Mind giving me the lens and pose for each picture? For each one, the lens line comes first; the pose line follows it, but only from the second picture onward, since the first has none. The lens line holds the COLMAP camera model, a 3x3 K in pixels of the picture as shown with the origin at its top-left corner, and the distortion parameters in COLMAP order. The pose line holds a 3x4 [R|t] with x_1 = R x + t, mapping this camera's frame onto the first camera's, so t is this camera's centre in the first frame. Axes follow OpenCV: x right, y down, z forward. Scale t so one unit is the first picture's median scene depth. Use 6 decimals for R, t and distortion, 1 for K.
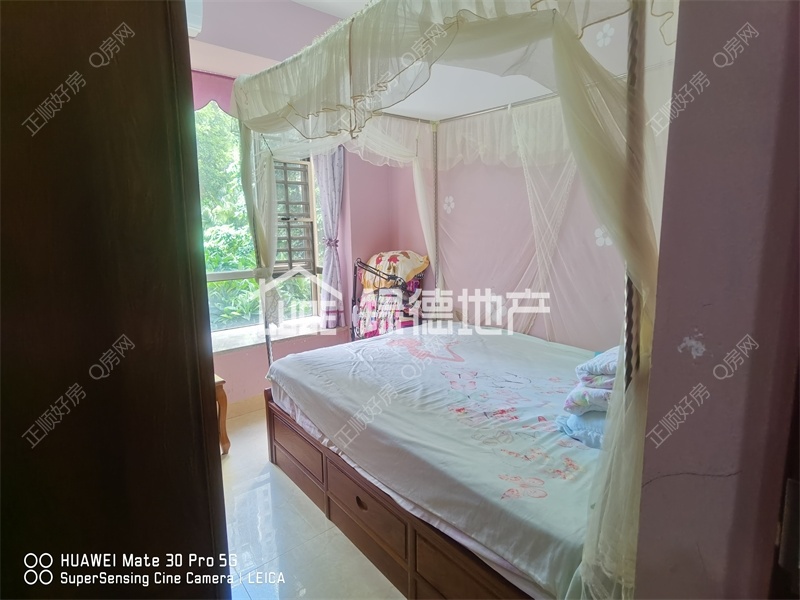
lens RADIAL K [[419.0, 0, 408.8], [0, 419.0, 294.3], [0, 0, 1]] dist [0.004908, 0.002457]
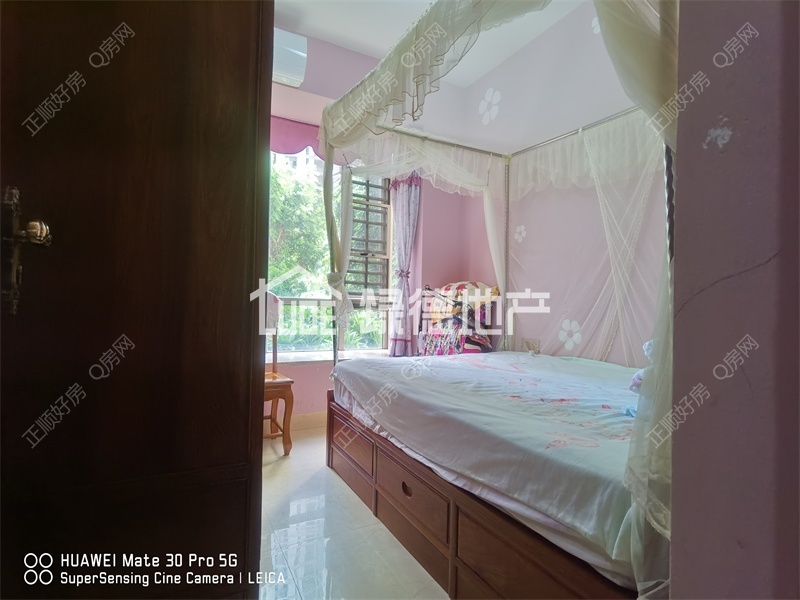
lens RADIAL K [[419.0, 0, 401.7], [0, 419.0, 304.1], [0, 0, 1]] dist [0.004908, 0.002457]
pose [[0.977573, 0.028789, -0.208618, 0.043419], [-0.061022, 0.986837, -0.149761, 0.152422], [0.201560, 0.159132, 0.966463, 0.001772]]
